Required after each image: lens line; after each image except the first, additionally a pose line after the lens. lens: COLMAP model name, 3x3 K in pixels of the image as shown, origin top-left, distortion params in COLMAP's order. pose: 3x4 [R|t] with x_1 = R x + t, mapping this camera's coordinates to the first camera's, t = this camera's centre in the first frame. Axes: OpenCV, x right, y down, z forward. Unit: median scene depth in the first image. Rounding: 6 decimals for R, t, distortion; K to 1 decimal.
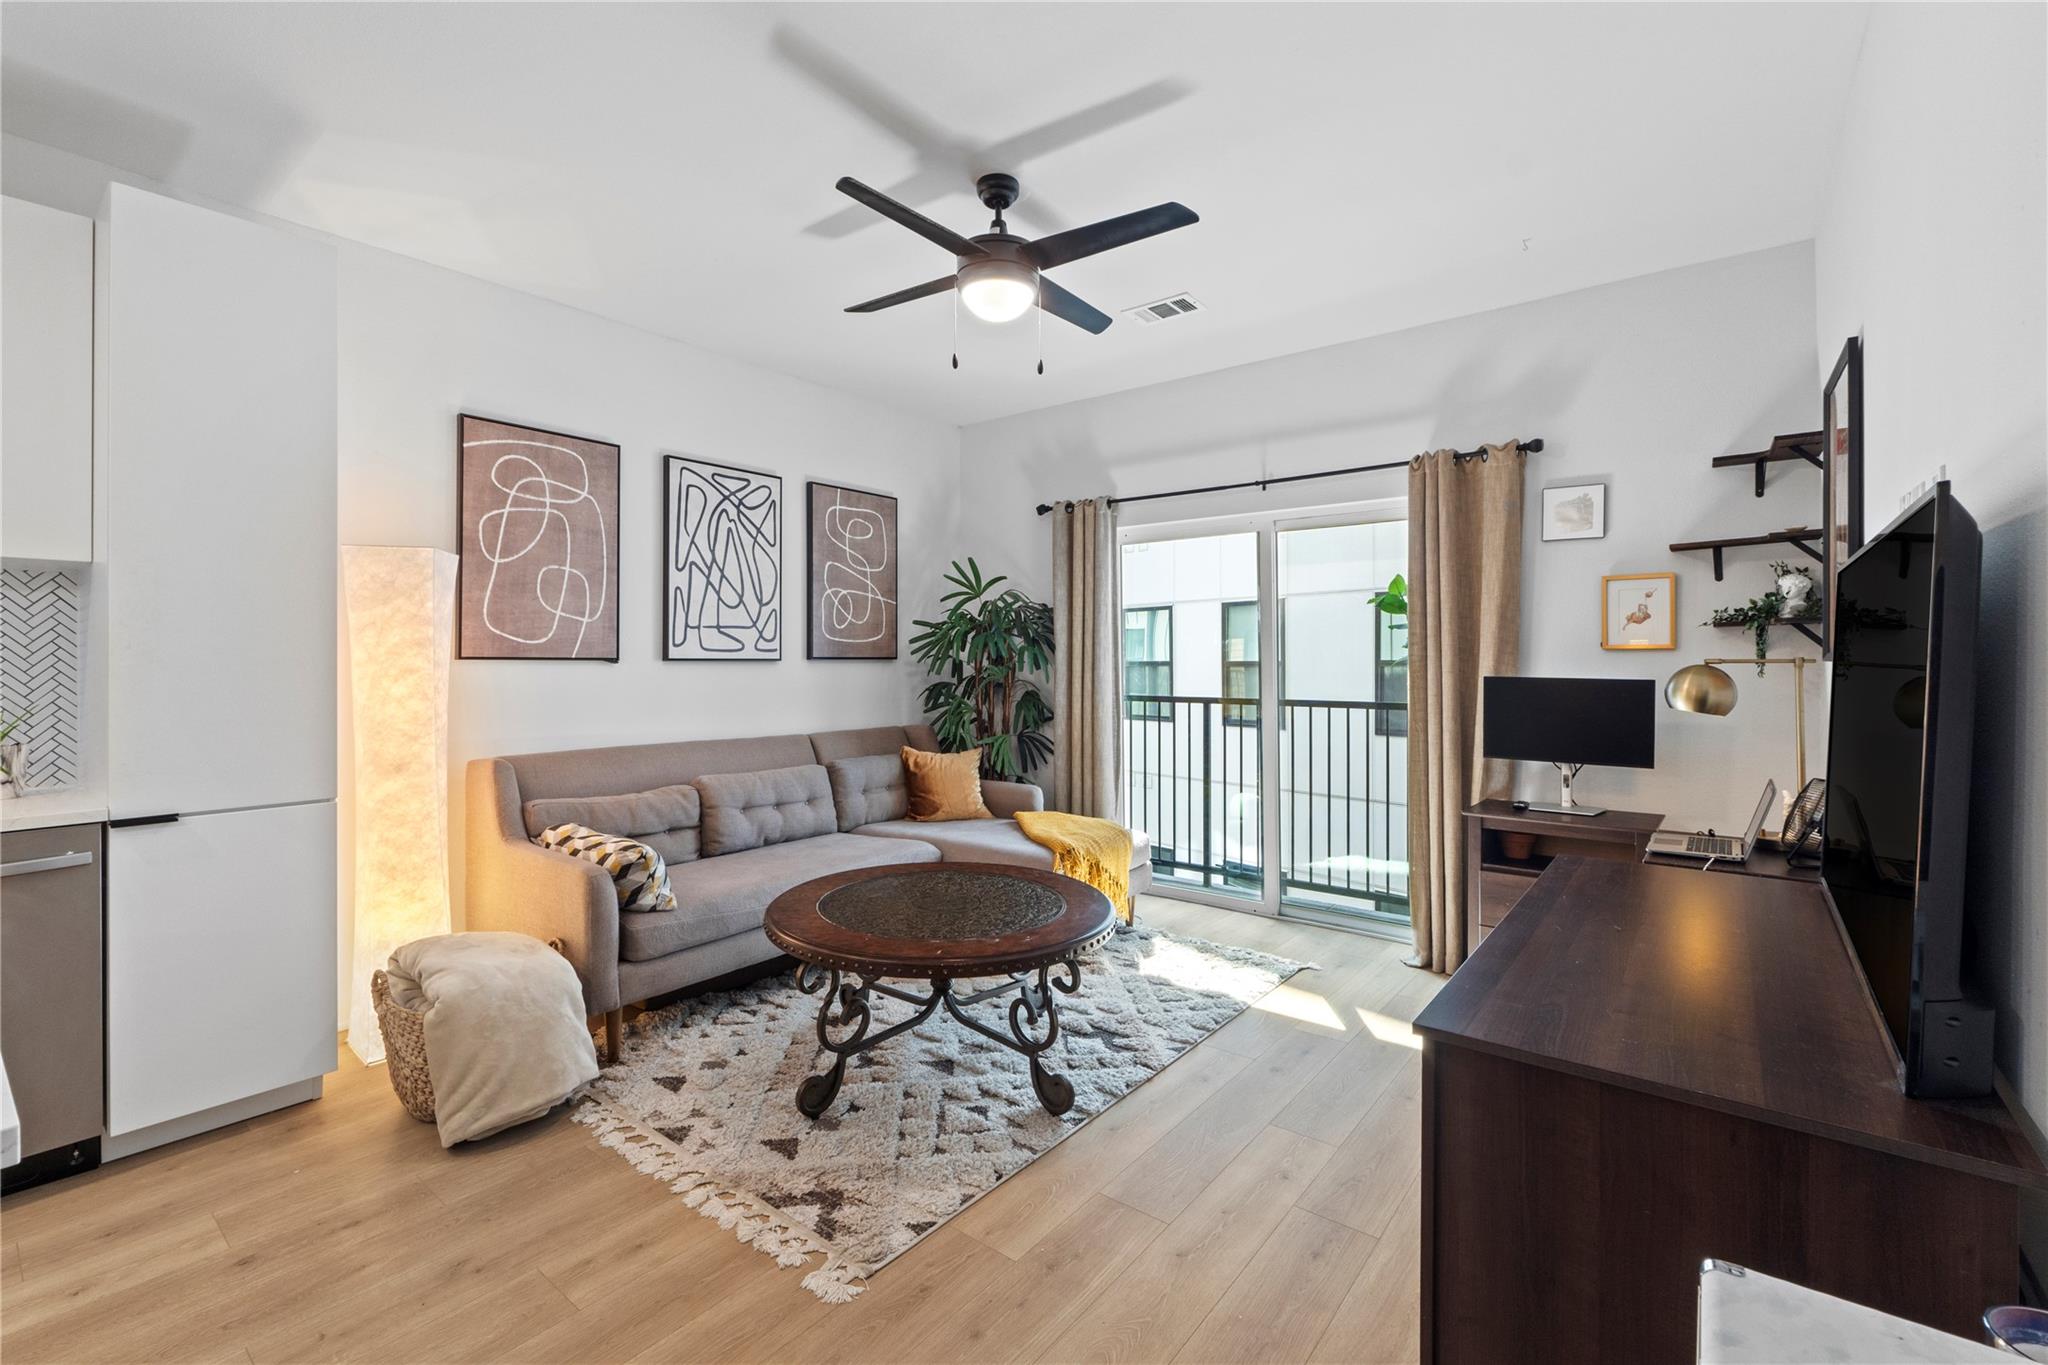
lens RADIAL K [[892.0, 0, 1021.7], [0, 892.0, 655.7], [0, 0, 1]] dist [-0.002245, 0.000091]
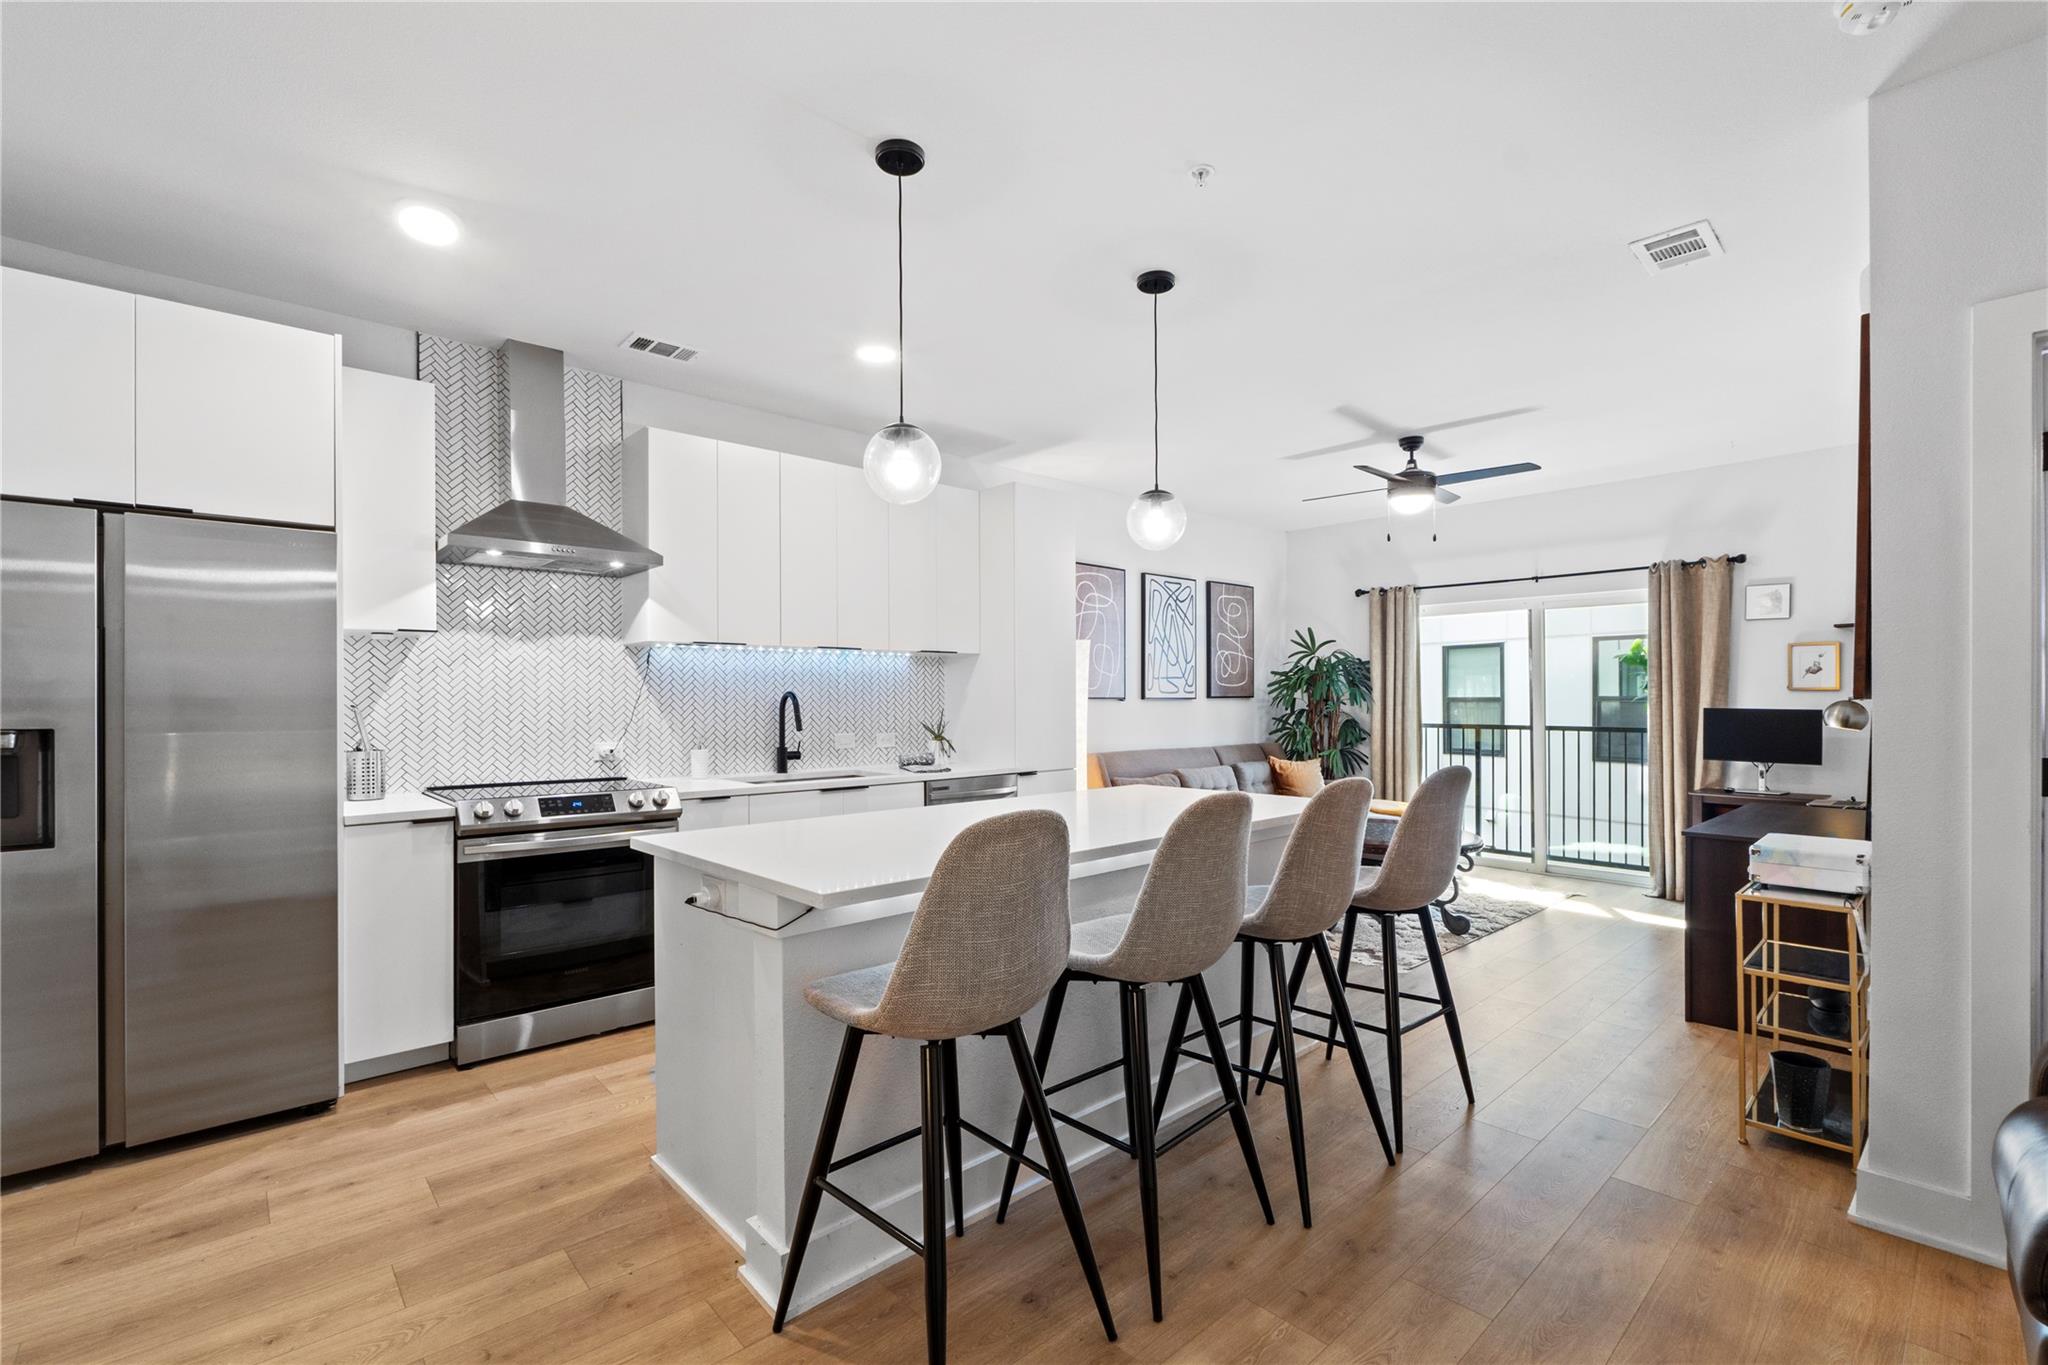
lens RADIAL K [[912.2, 0, 1015.6], [0, 912.2, 697.8], [0, 0, 1]] dist [0.001175, 0.000099]
pose [[0.987071, -0.003119, -0.160254, -0.397878], [0.004055, 0.999977, 0.005510, -0.007881], [0.160233, -0.006089, 0.987060, -0.740021]]
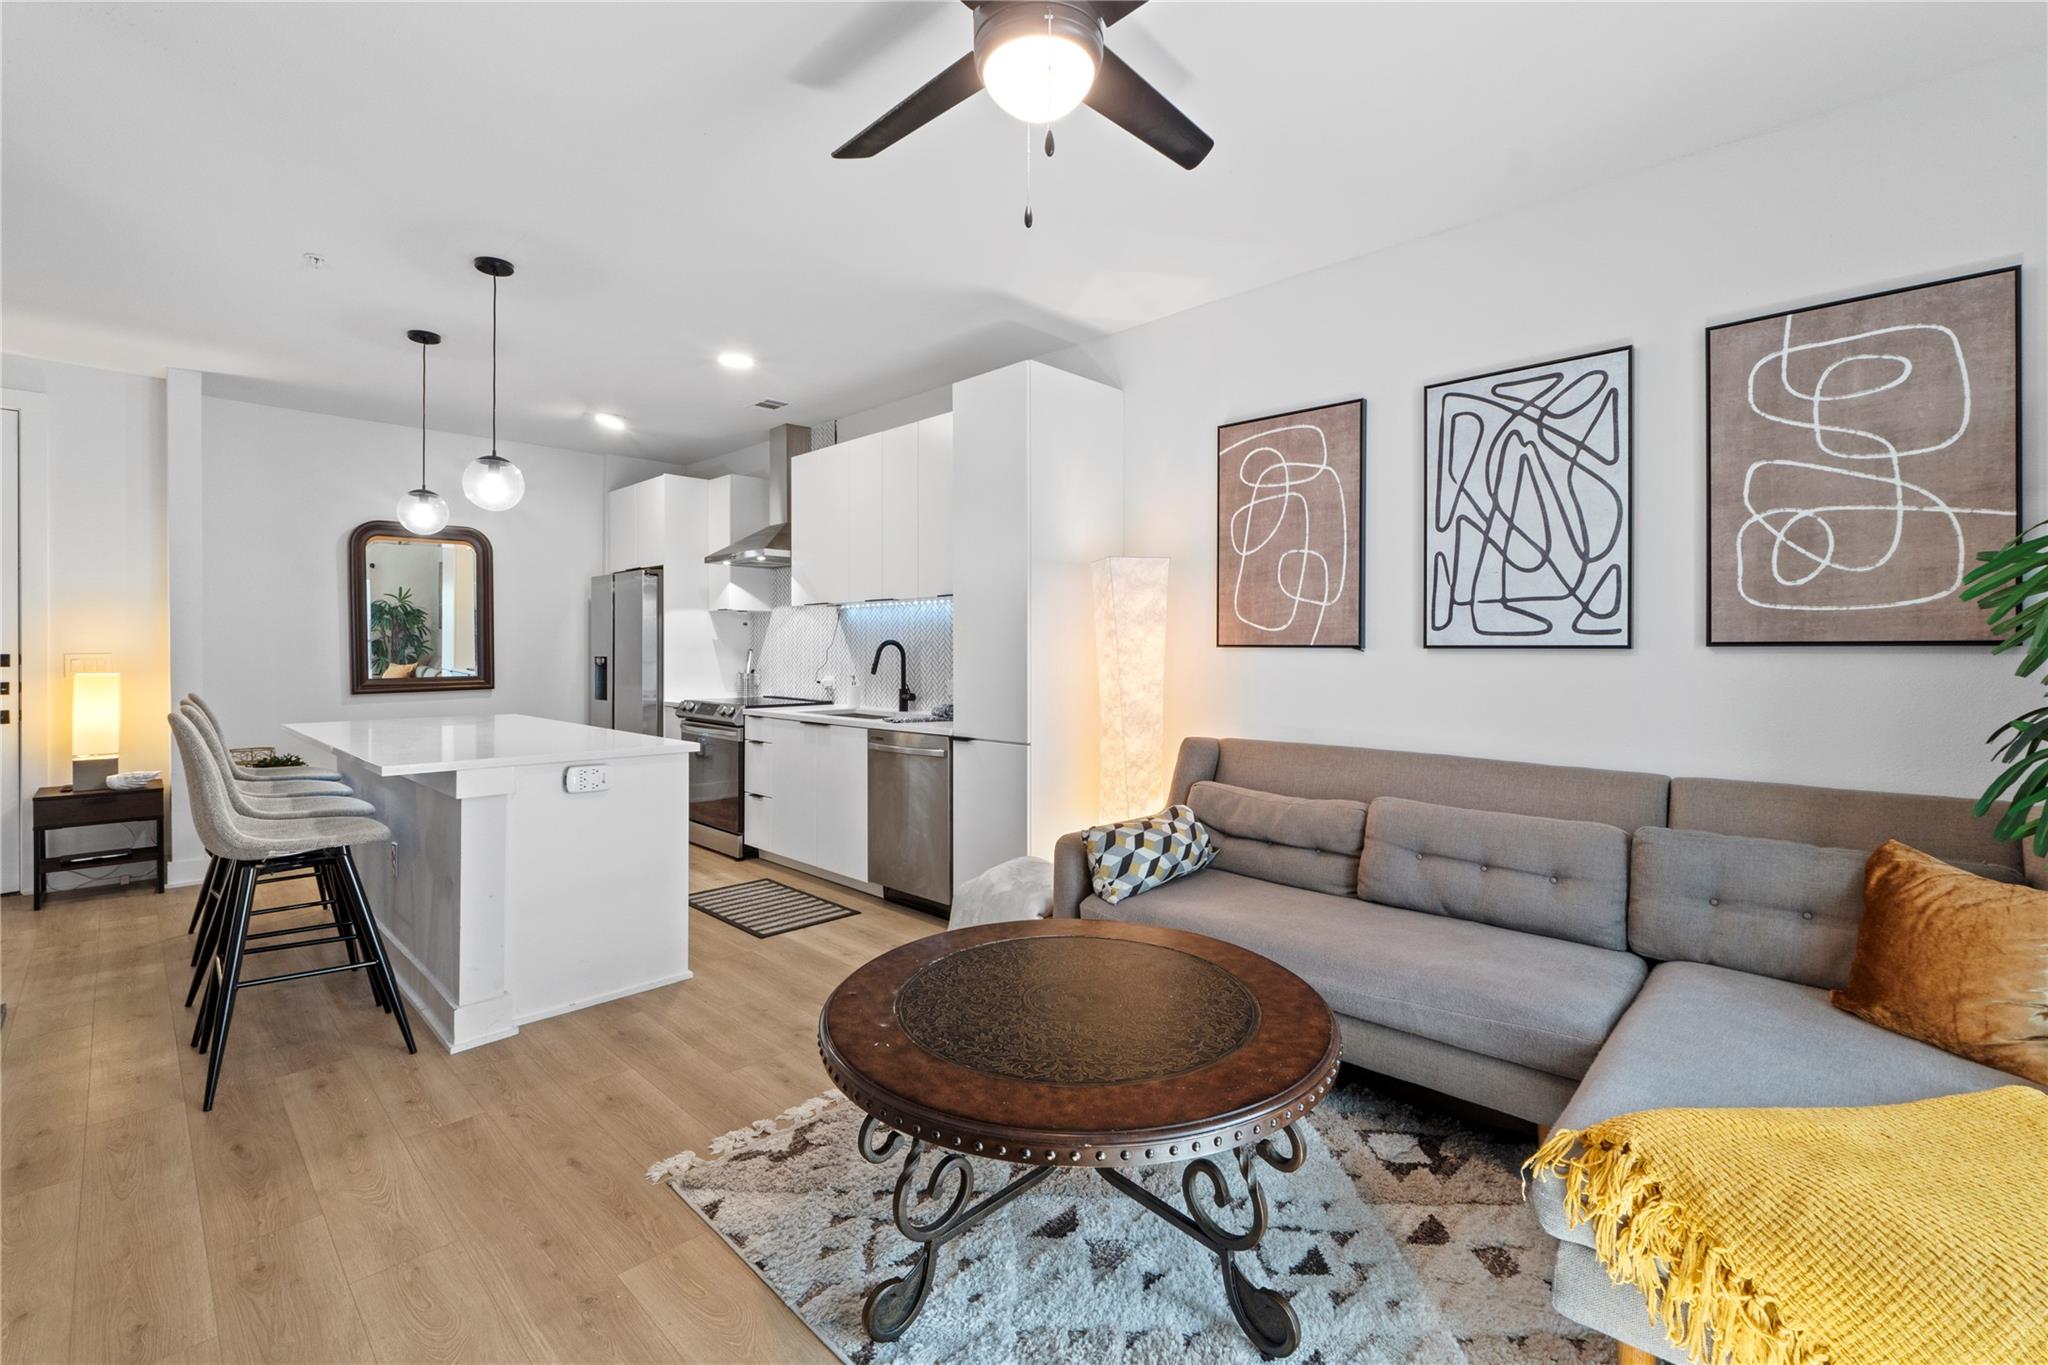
lens RADIAL K [[892.0, 0, 1021.7], [0, 892.0, 655.7], [0, 0, 1]] dist [-0.002245, 0.000091]
pose [[-0.106321, 0.005920, -0.994314, 0.463582], [0.004218, 0.999976, 0.005502, 0.007017], [0.994323, -0.003609, -0.106343, 0.798481]]
